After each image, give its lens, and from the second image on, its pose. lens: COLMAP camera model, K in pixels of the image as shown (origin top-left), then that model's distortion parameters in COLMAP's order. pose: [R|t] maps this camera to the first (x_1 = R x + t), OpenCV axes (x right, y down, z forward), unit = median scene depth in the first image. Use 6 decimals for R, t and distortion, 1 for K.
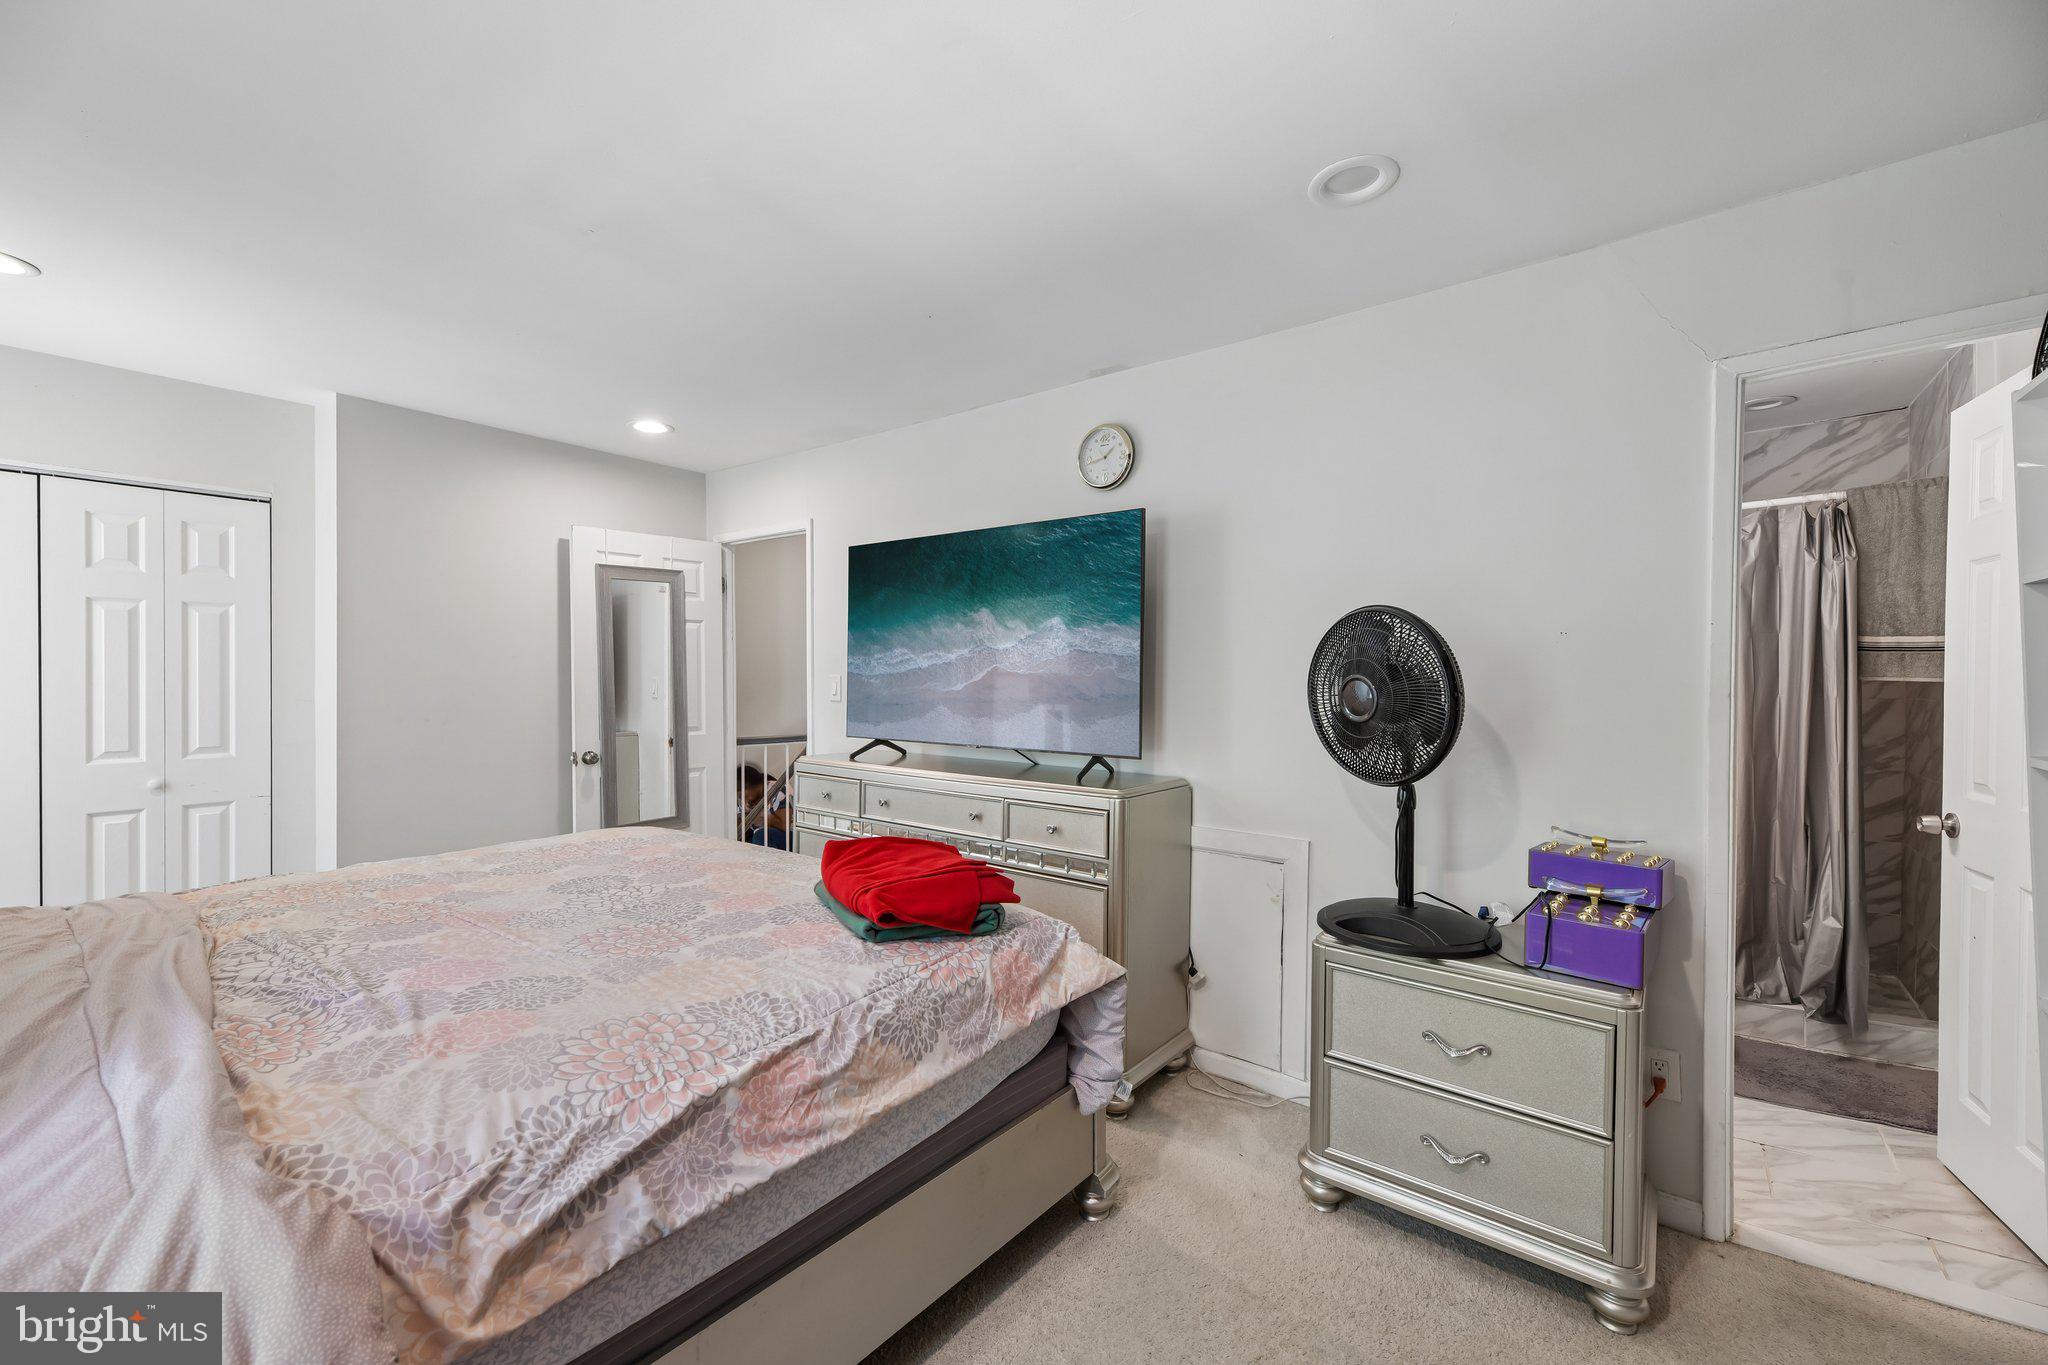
lens RADIAL K [[840.1, 0, 1014.6], [0, 840.1, 680.0], [0, 0, 1]] dist [0.001787, -0.000693]
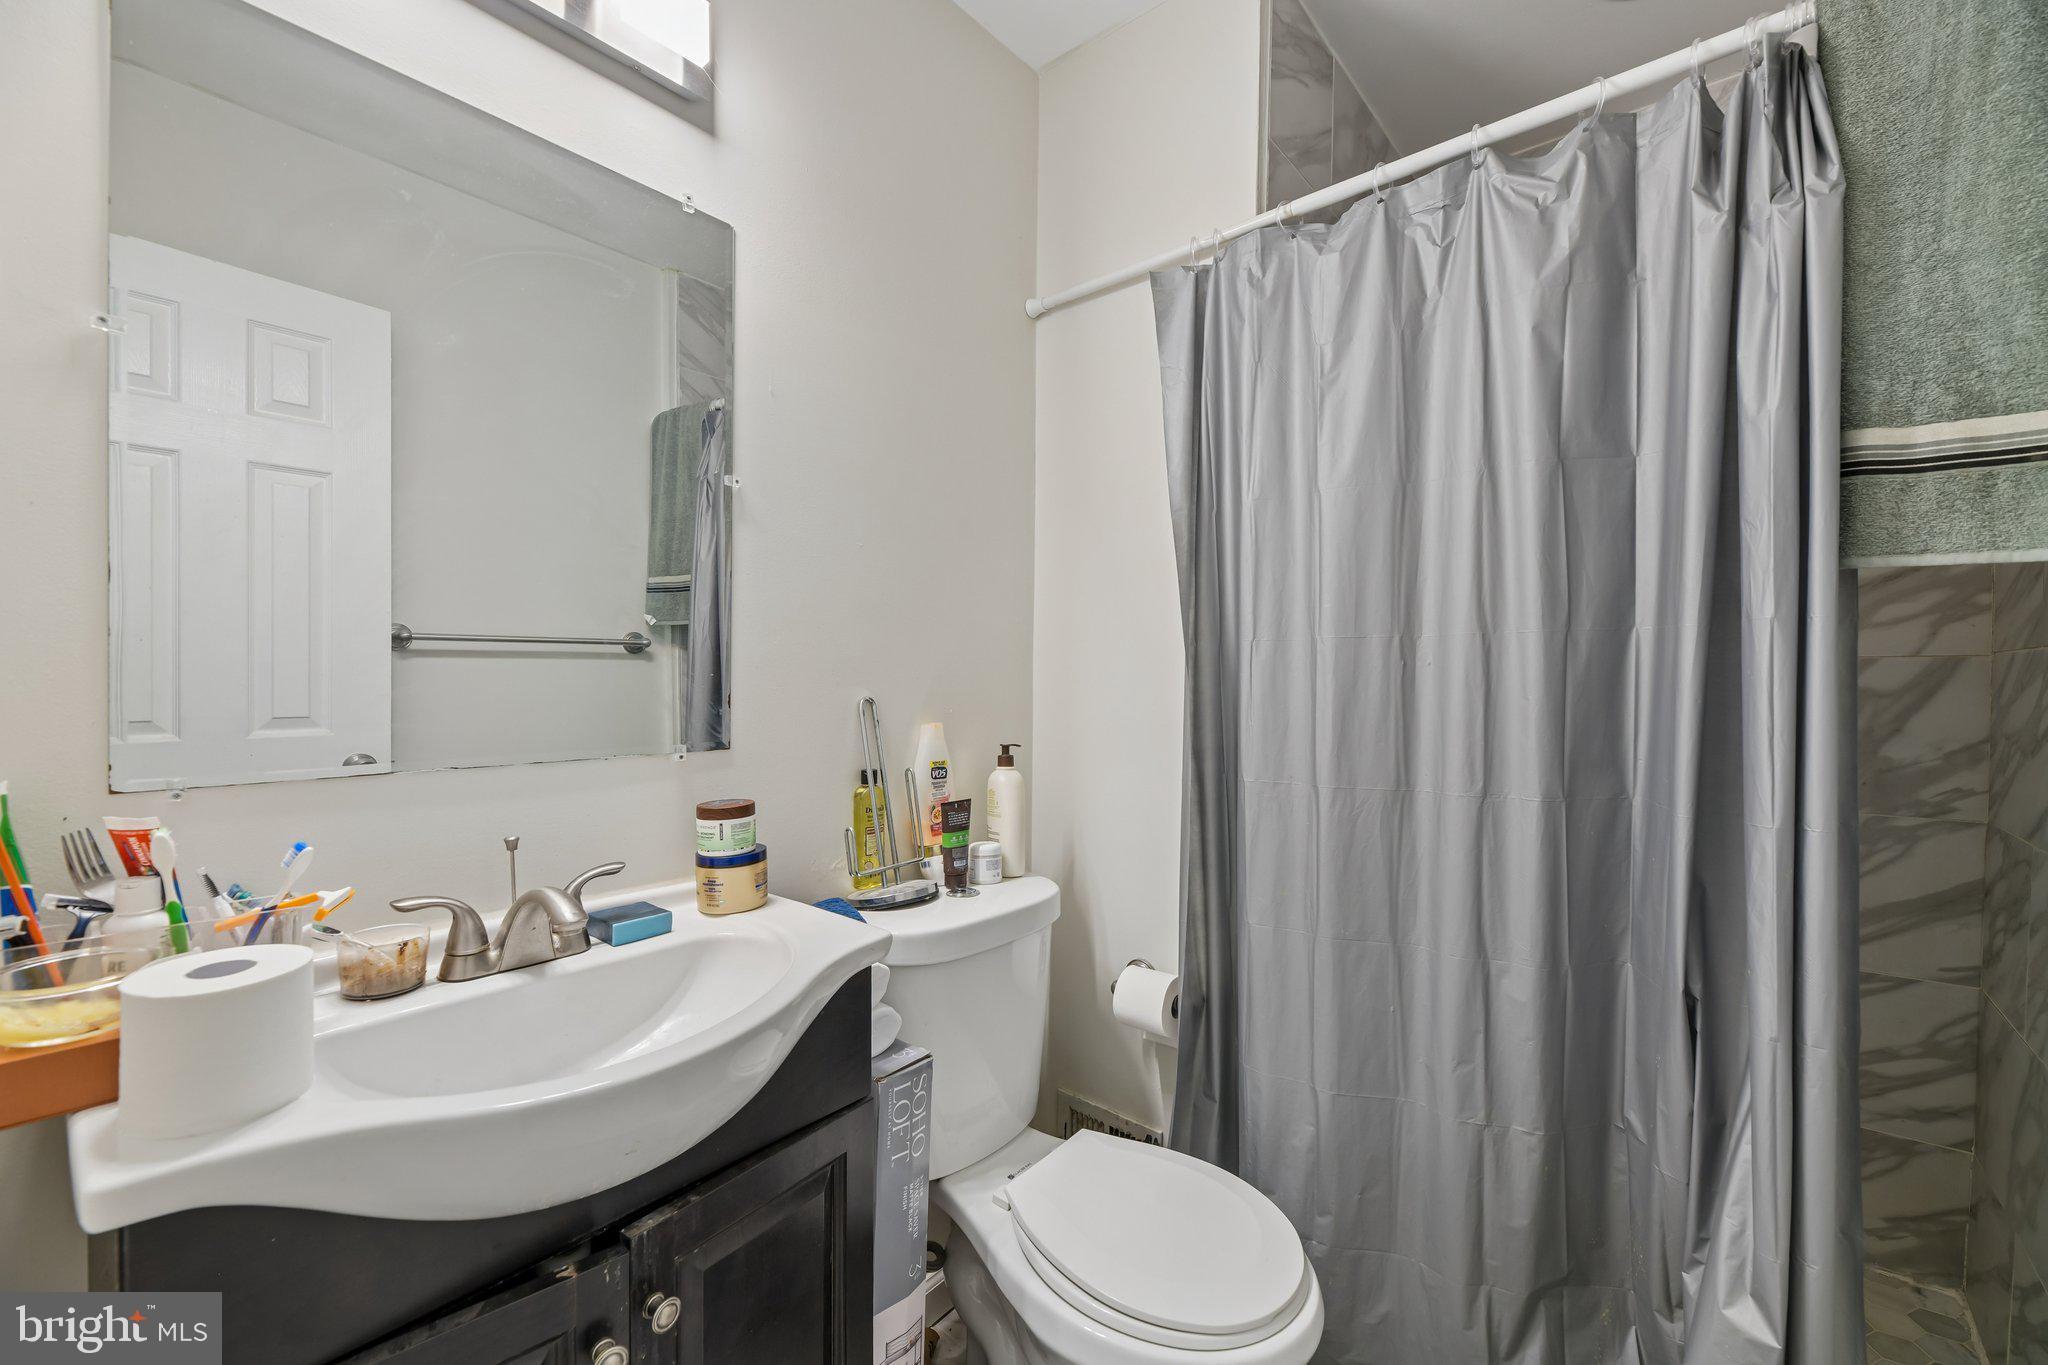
lens RADIAL K [[840.1, 0, 1037.7], [0, 840.1, 670.4], [0, 0, 1]] dist [0.001787, -0.000693]
pose [[0.999447, 0.011740, -0.031103, 0.693840], [-0.011729, 0.999931, 0.000539, 0.042230], [0.031108, -0.000173, 0.999516, 0.657682]]
